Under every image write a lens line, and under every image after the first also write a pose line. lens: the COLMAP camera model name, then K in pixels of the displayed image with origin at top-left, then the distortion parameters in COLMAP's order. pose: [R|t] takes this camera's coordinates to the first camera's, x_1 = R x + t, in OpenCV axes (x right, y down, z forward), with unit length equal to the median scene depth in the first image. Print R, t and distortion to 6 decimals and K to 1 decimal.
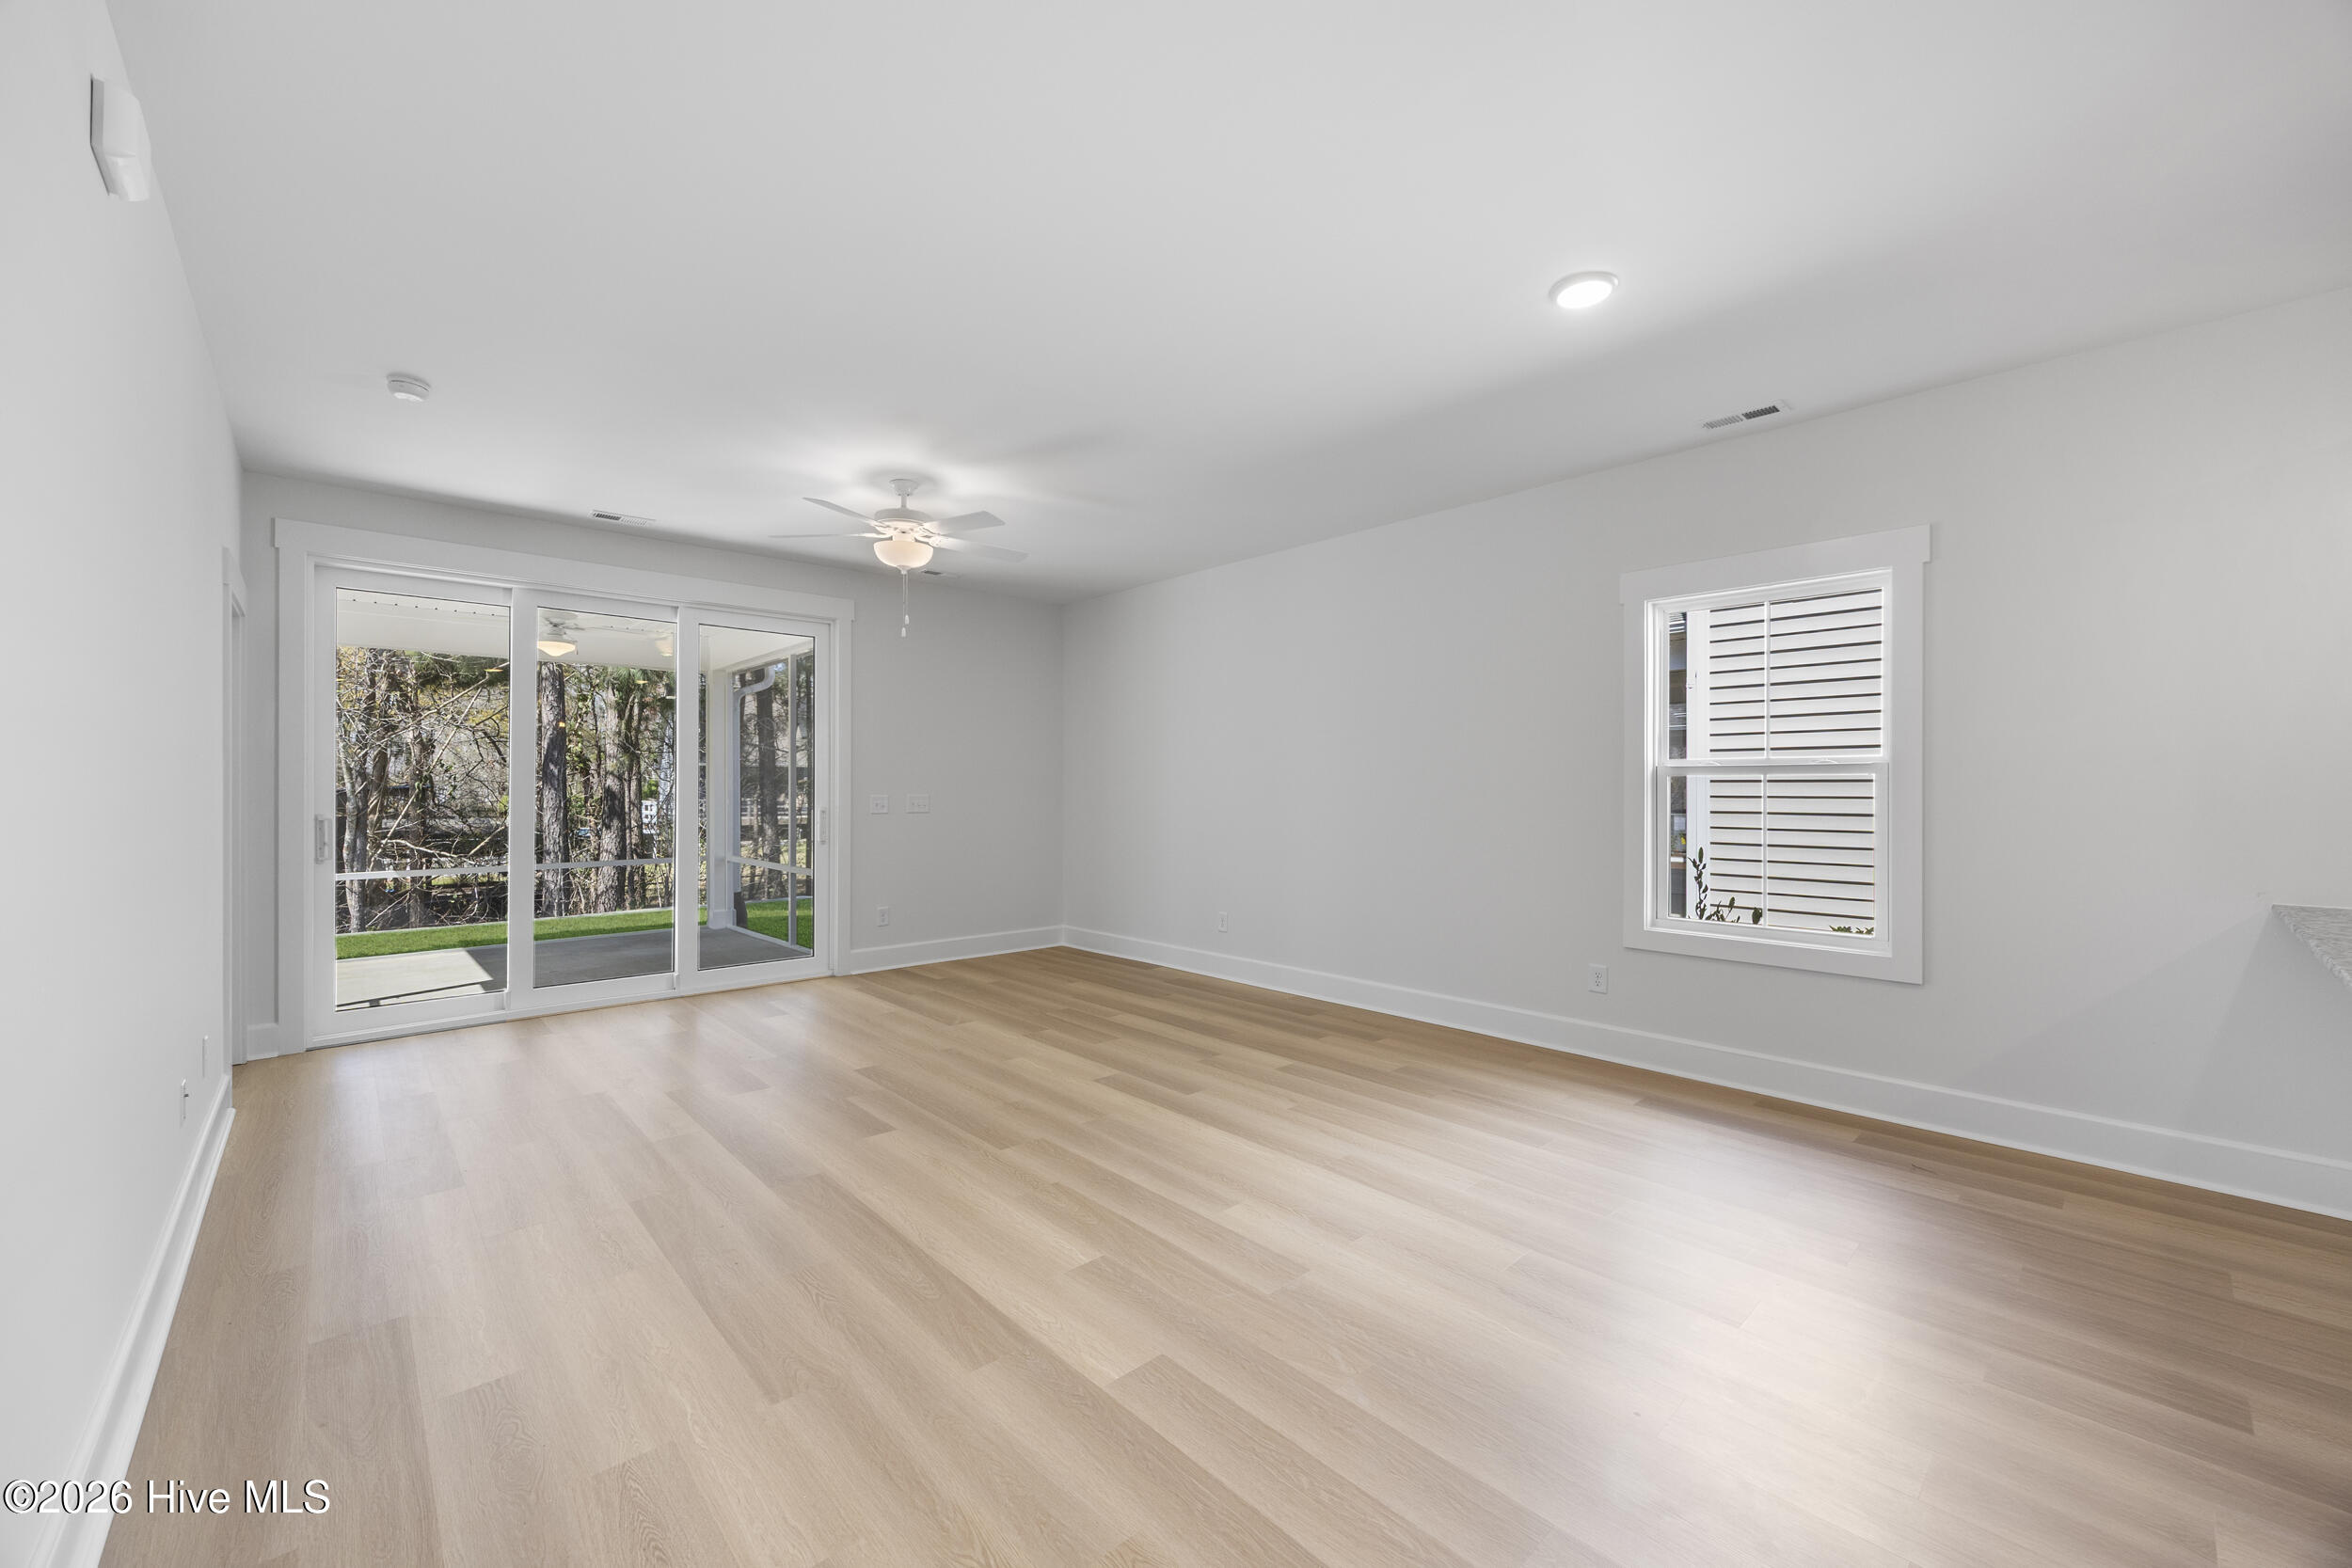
lens RADIAL K [[932.8, 0, 1155.6], [0, 932.8, 787.5], [0, 0, 1]] dist [-0.002152, 0.000174]
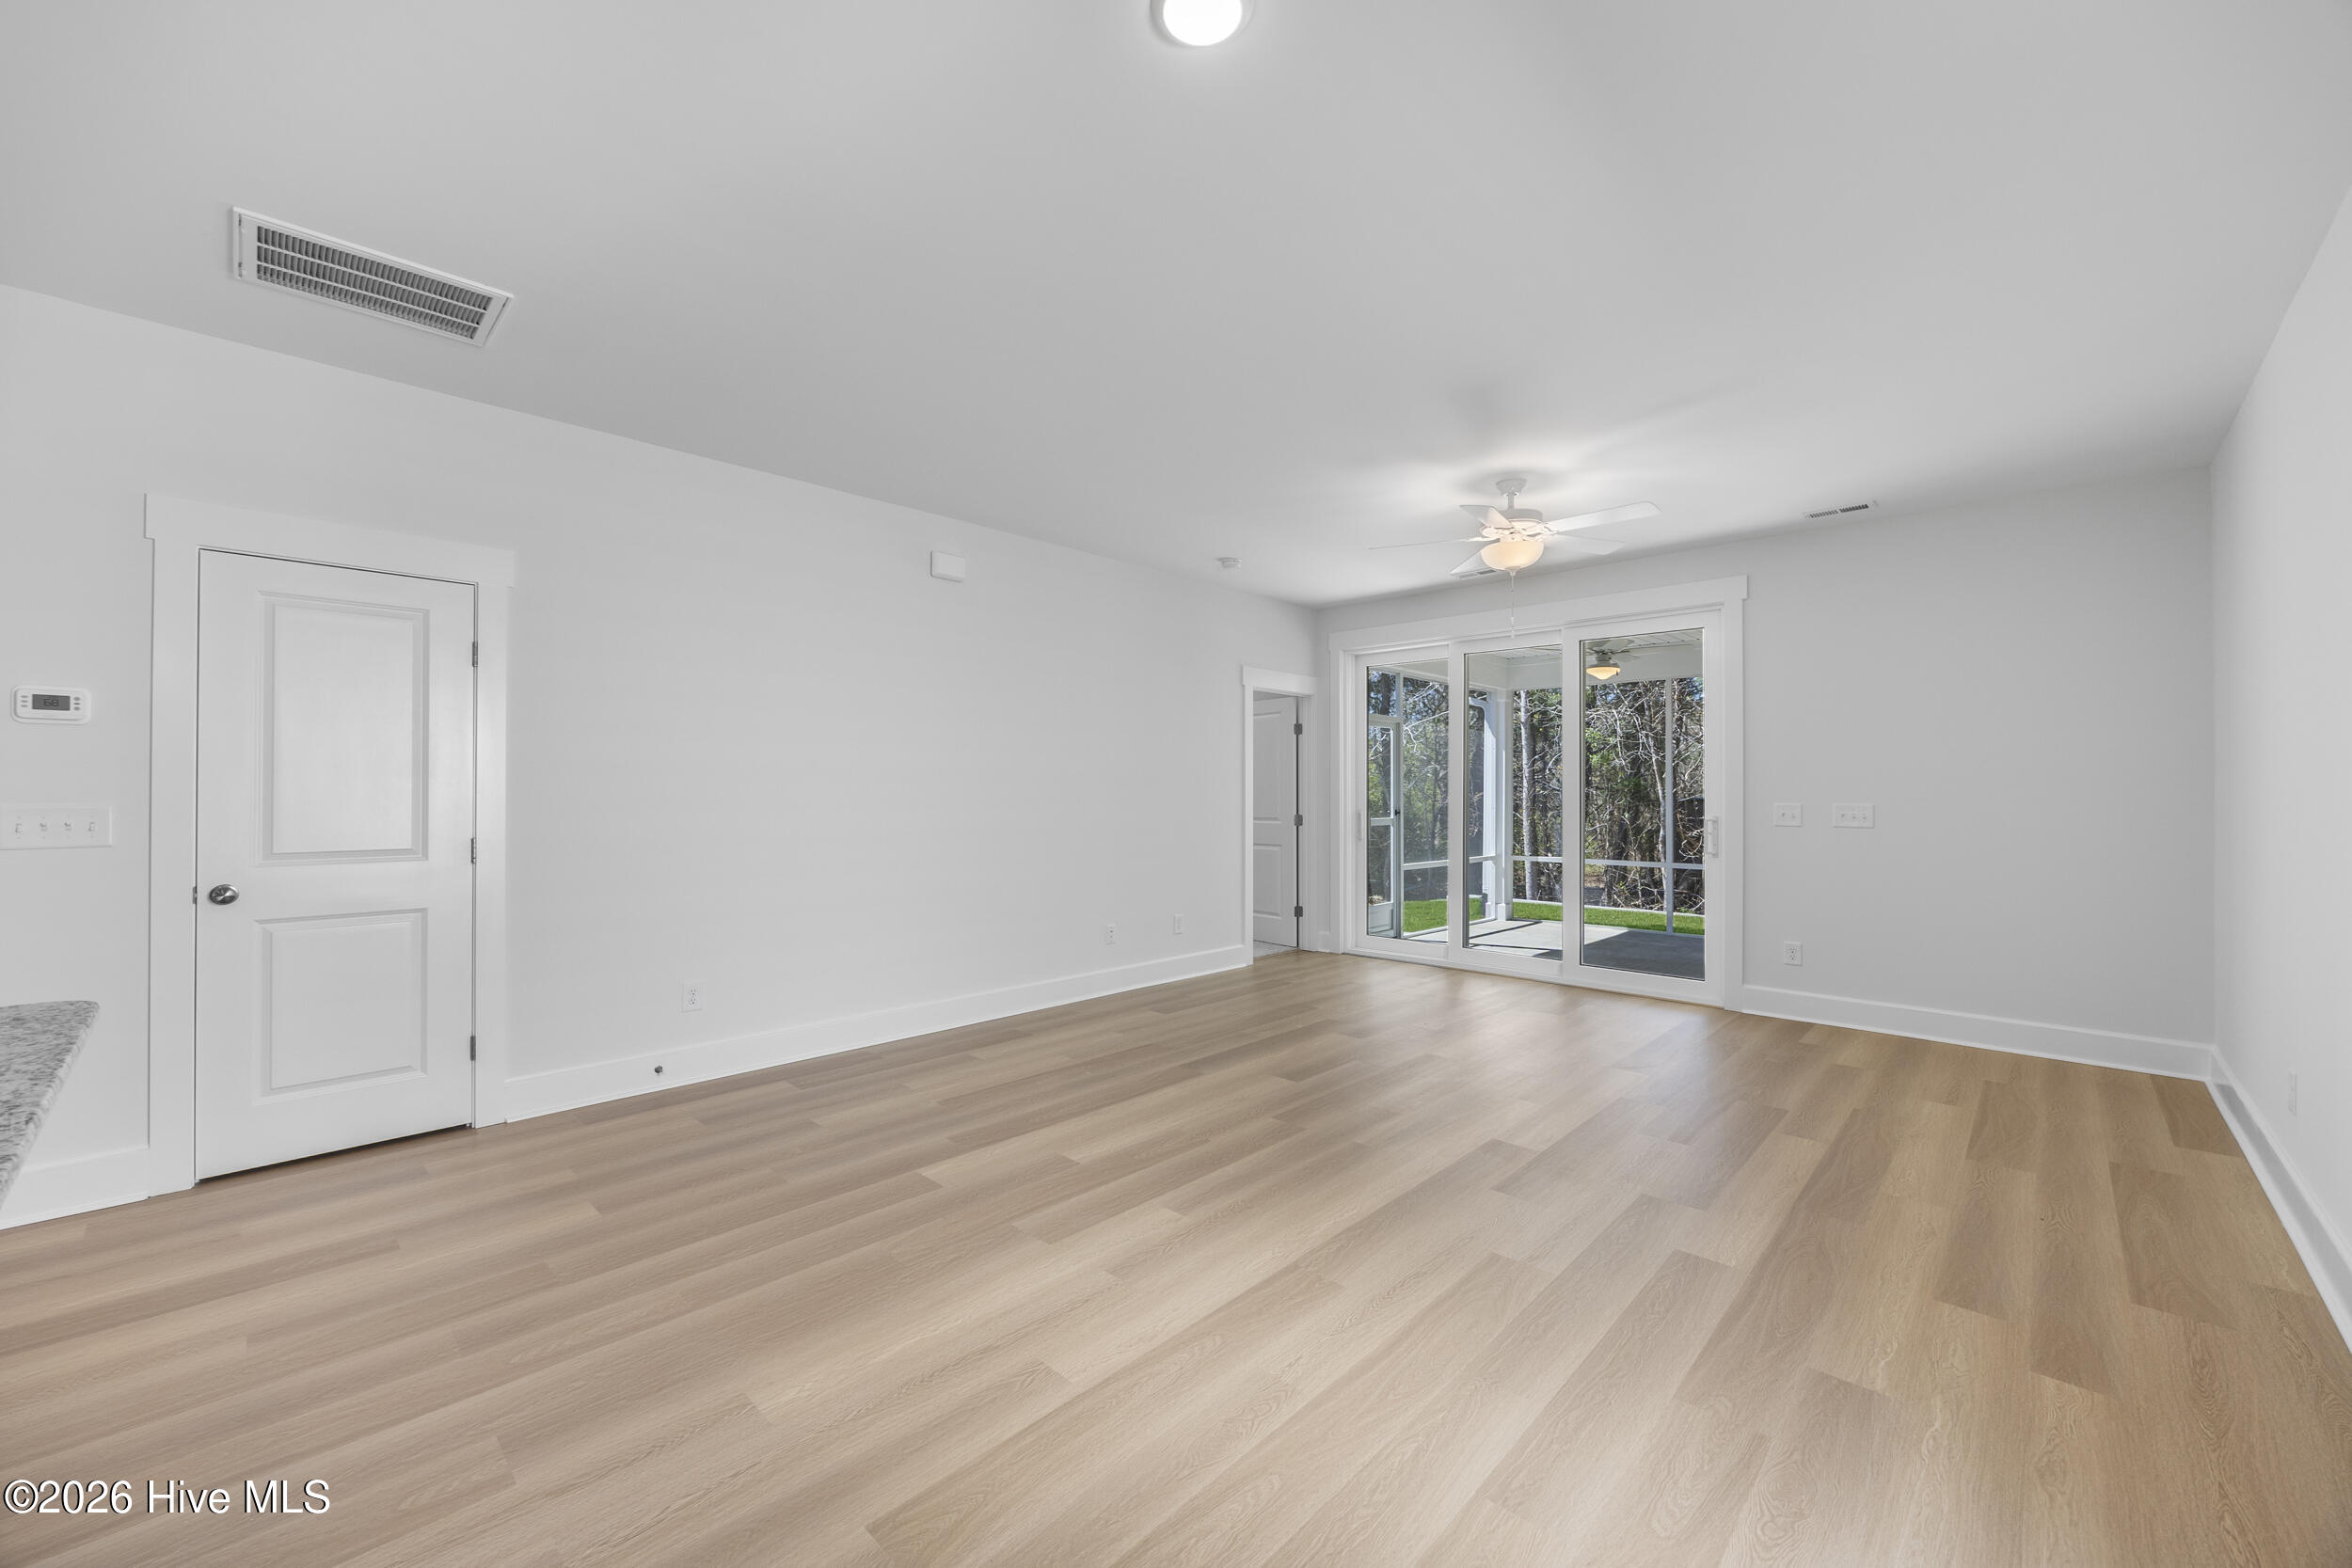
lens RADIAL K [[894.3, 0, 1130.0], [0, 894.3, 786.1], [0, 0, 1]] dist [-0.001548, -0.000190]
pose [[0.051309, -0.006201, -0.998664, 0.558130], [-0.002802, 0.999976, -0.006353, 0.001519], [0.998679, 0.003125, 0.051290, 0.487687]]
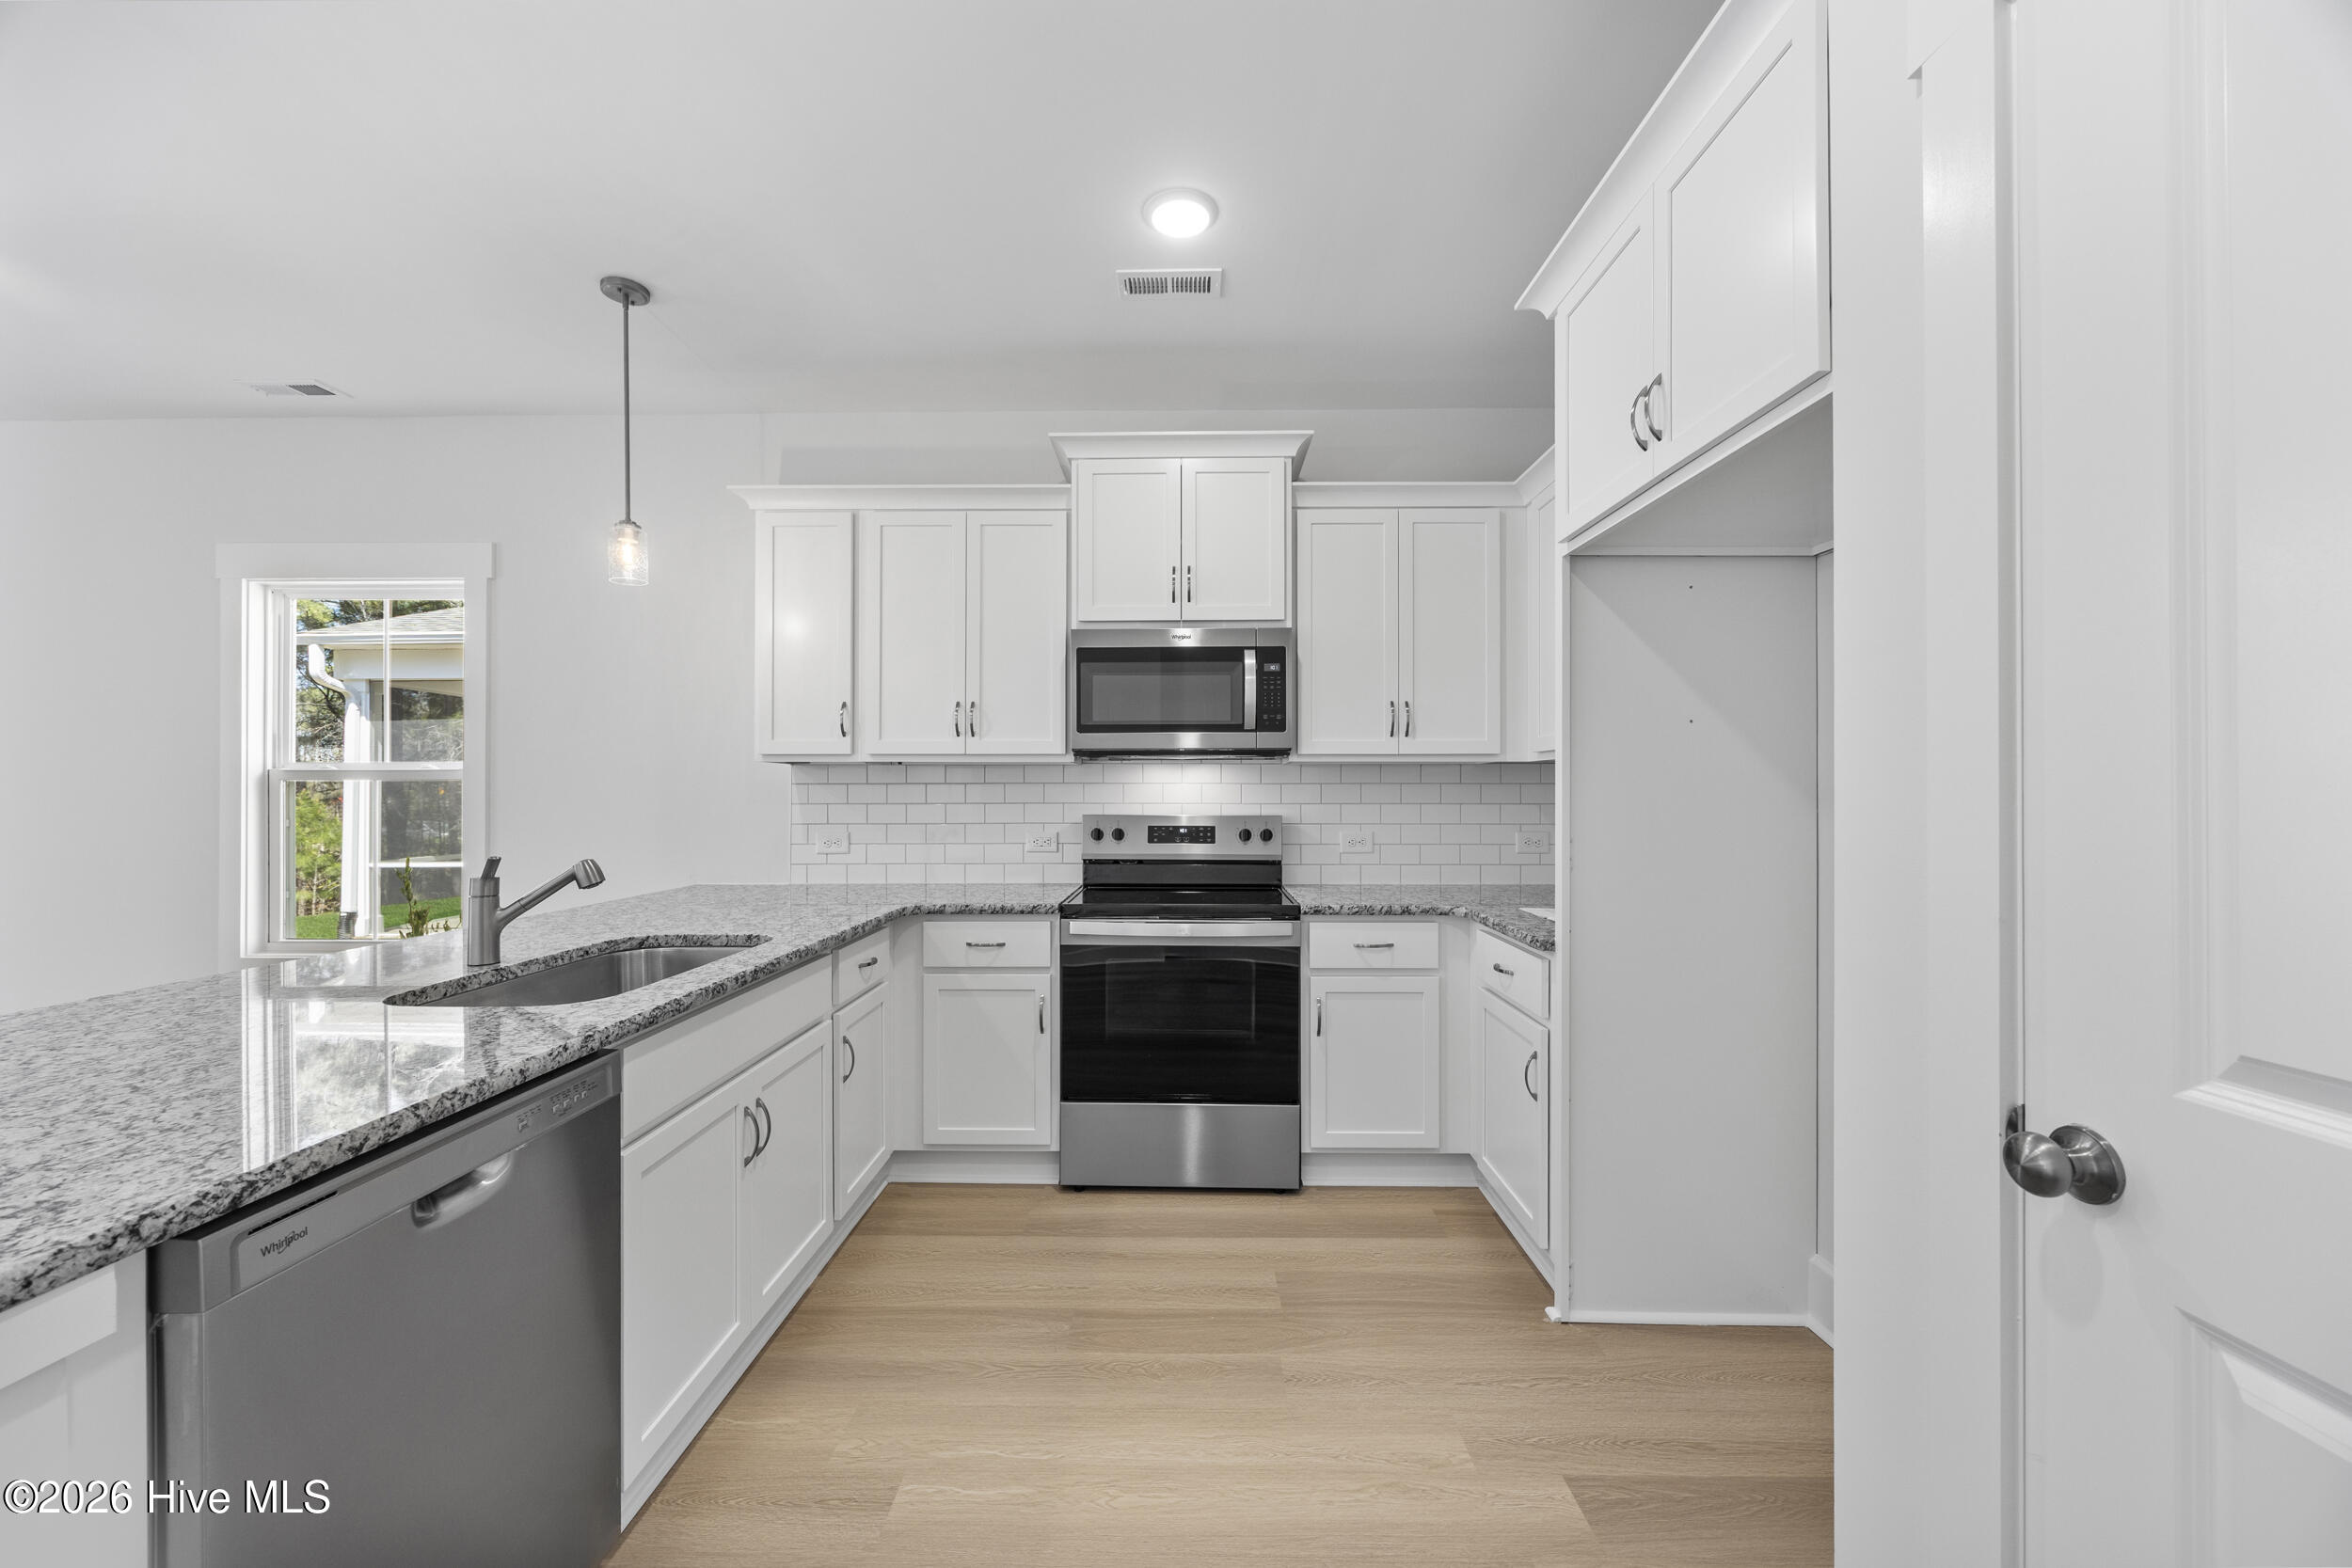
lens RADIAL K [[899.3, 0, 1193.4], [0, 899.3, 789.8], [0, 0, 1]] dist [-0.002314, 0.000127]
pose [[0.669002, 0.000412, 0.743261, 0.409276], [0.000391, 1.000000, -0.000905, -0.000852], [-0.743261, 0.000896, 0.669001, -0.182590]]
